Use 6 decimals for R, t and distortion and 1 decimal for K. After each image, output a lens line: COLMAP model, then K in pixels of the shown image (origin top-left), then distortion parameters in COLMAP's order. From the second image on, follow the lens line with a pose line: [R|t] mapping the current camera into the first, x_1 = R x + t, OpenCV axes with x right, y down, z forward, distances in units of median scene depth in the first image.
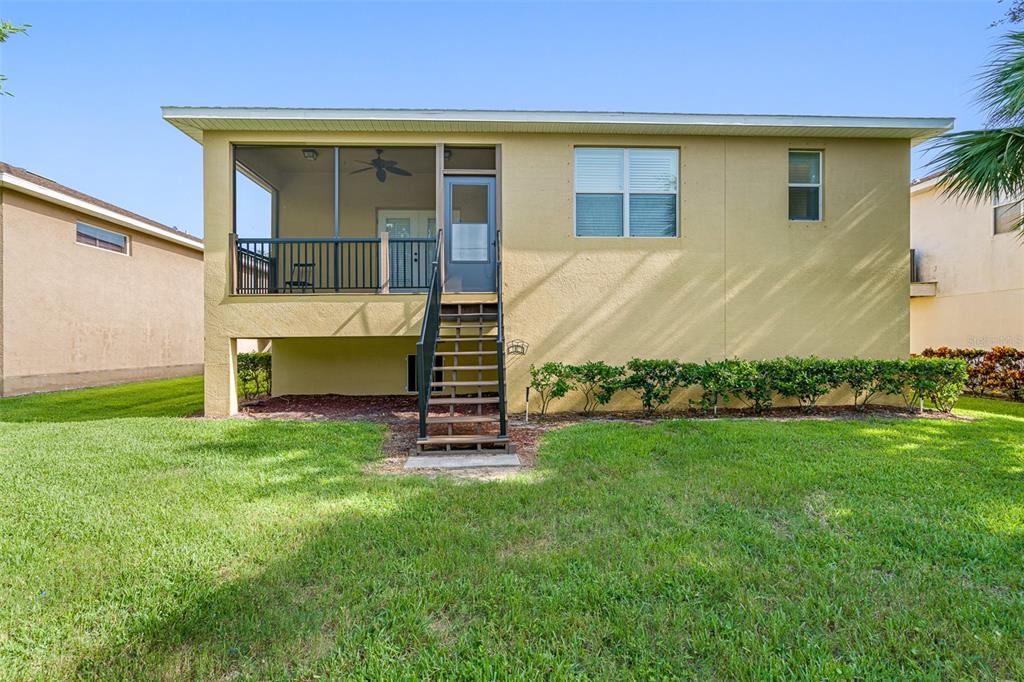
lens RADIAL K [[475.5, 0, 509.9], [0, 475.5, 346.0], [0, 0, 1]] dist [-0.009570, 0.002940]
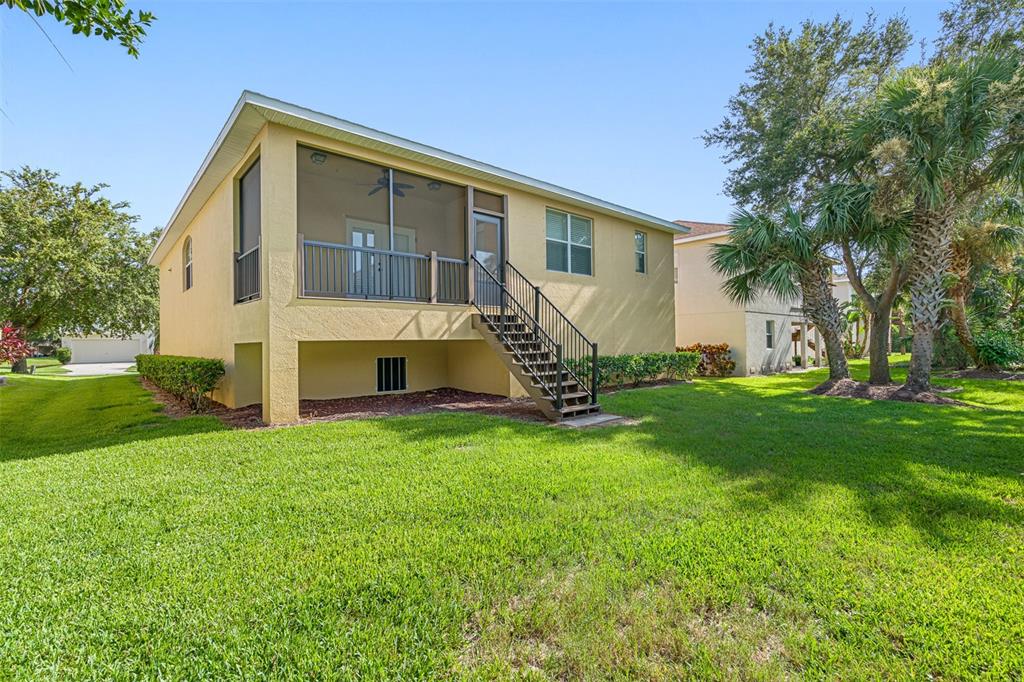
lens RADIAL K [[475.5, 0, 517.1], [0, 475.5, 345.8], [0, 0, 1]] dist [-0.009570, 0.002940]
pose [[0.771182, -0.004793, 0.636597, -0.838028], [0.013156, 0.999878, -0.008408, 0.005935], [-0.636479, 0.014859, 0.771151, -0.033962]]
